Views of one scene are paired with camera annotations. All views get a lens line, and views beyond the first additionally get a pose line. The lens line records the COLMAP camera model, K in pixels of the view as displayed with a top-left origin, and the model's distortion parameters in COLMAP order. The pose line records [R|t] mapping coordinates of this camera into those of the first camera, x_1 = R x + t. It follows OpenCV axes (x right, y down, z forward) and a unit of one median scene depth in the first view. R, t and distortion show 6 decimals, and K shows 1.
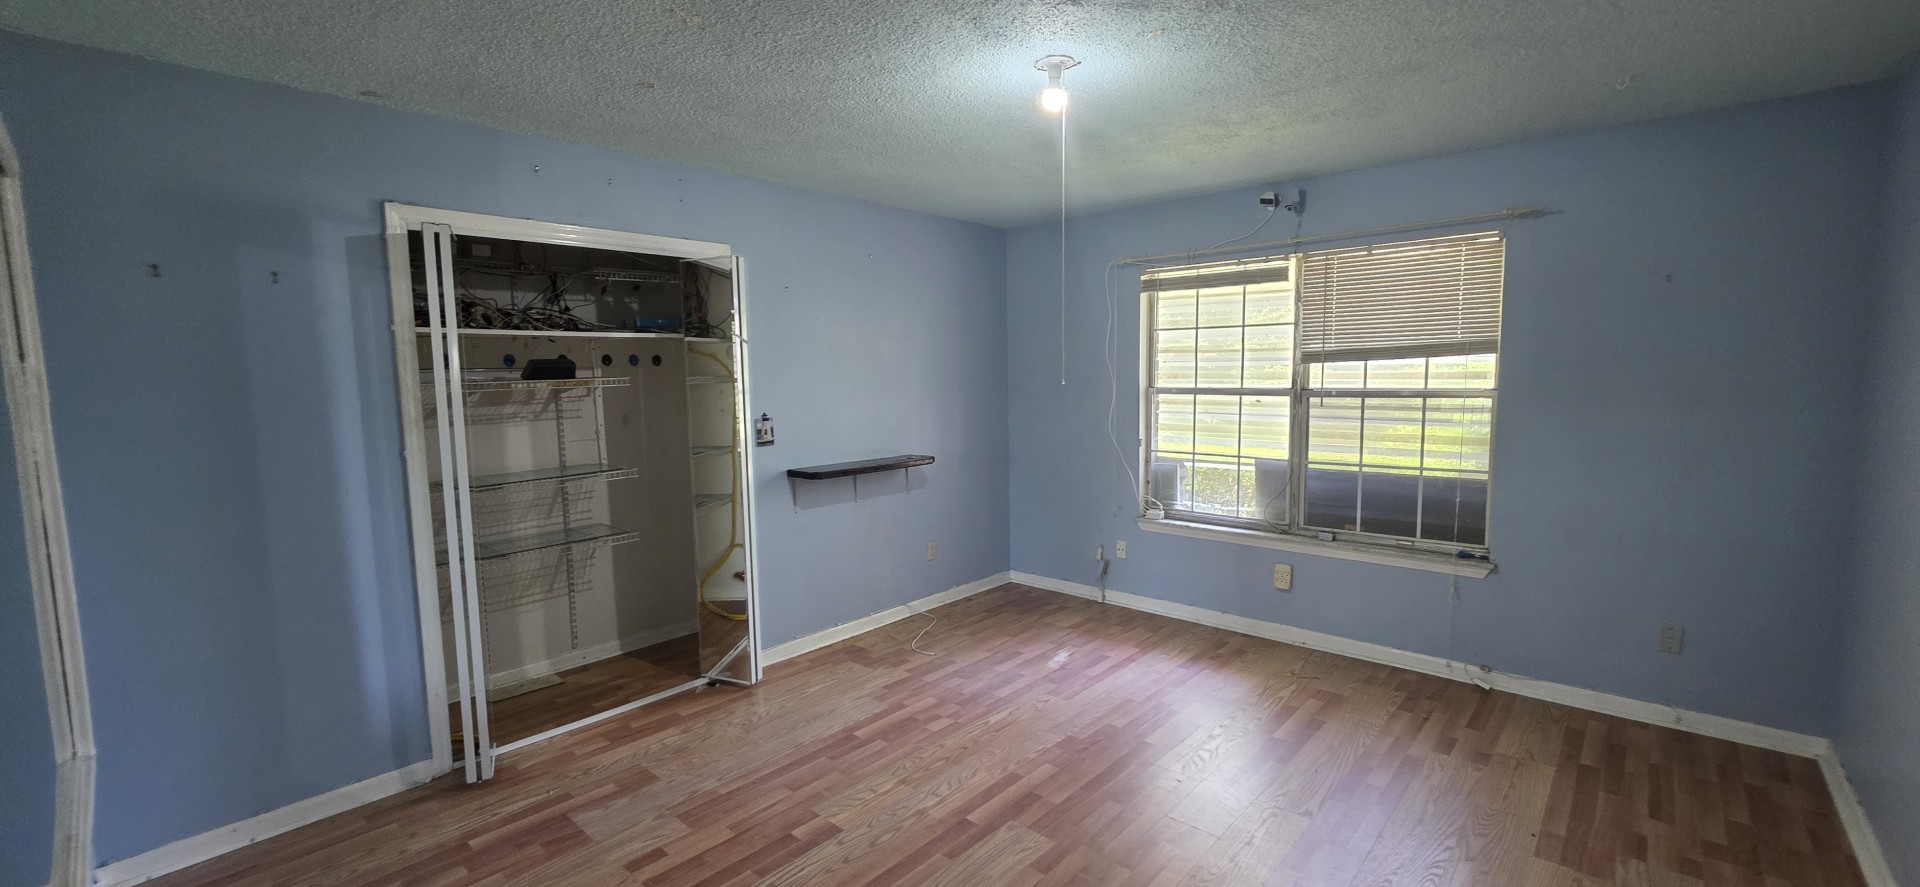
lens RADIAL K [[779.5, 0, 960.8], [0, 779.5, 445.7], [0, 0, 1]] dist [0.002091, 0.000023]
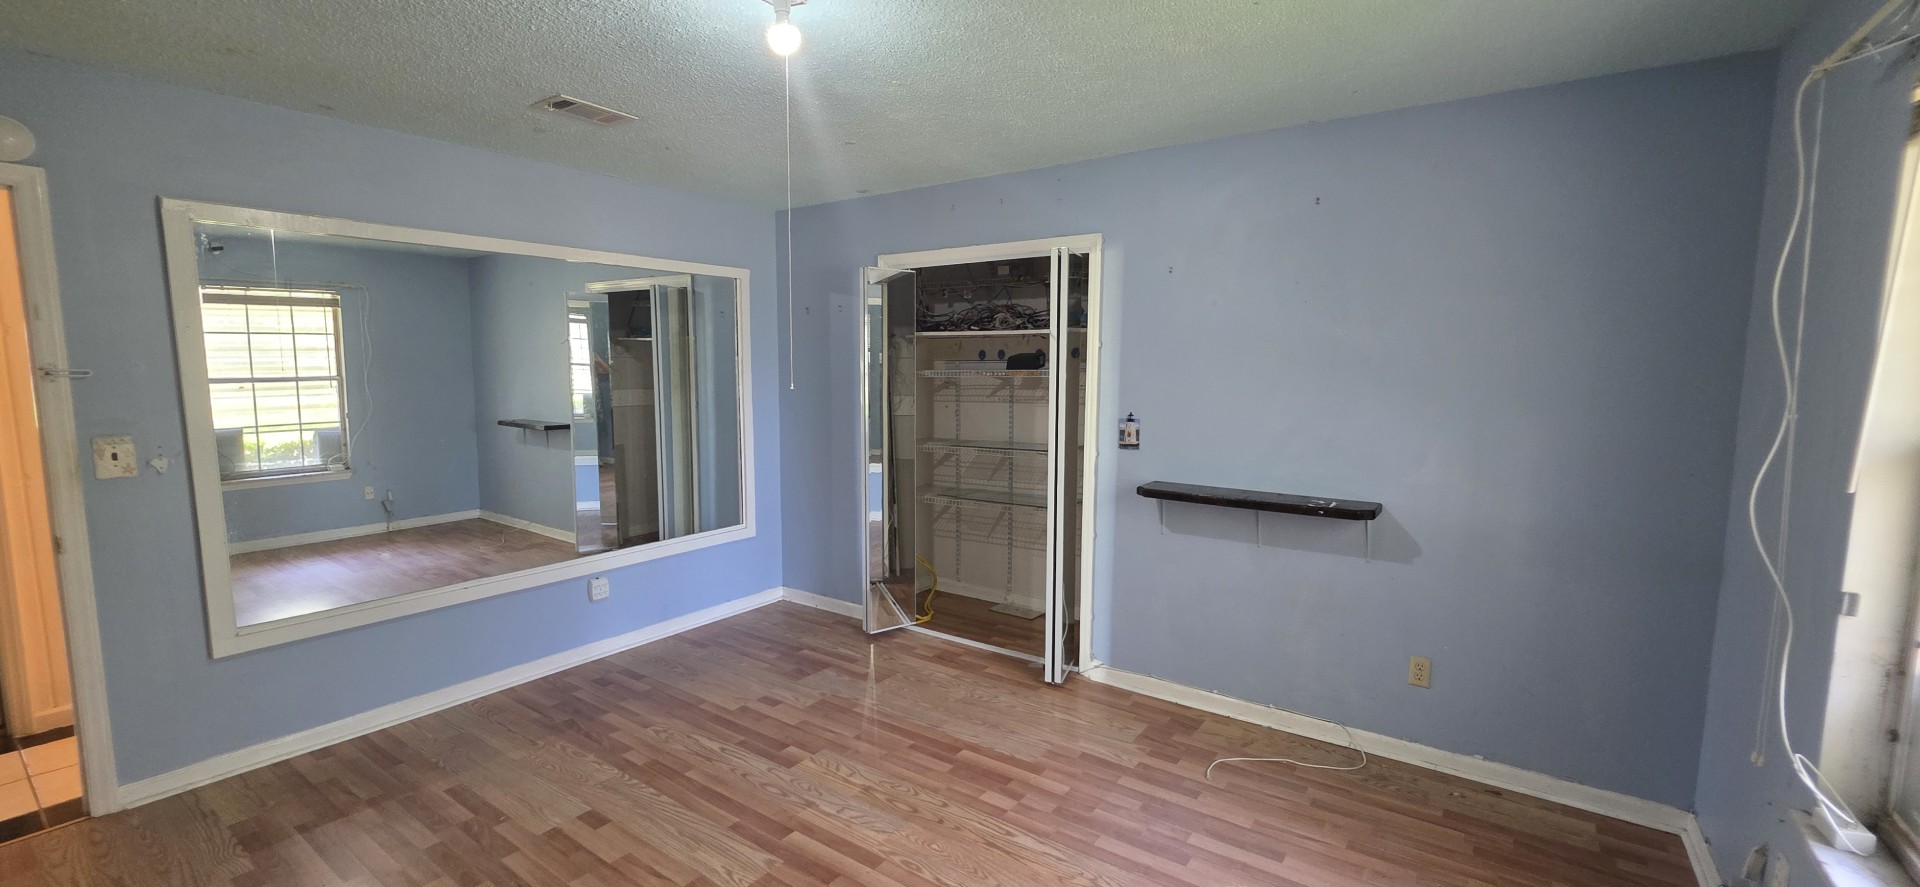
lens RADIAL K [[779.5, 0, 964.4], [0, 779.5, 440.0], [0, 0, 1]] dist [0.002091, 0.000023]
pose [[0.109982, 0.111982, -0.987605, 0.682682], [-0.106837, 0.989208, 0.100266, -0.088631], [0.988175, 0.094485, 0.120759, 0.769473]]
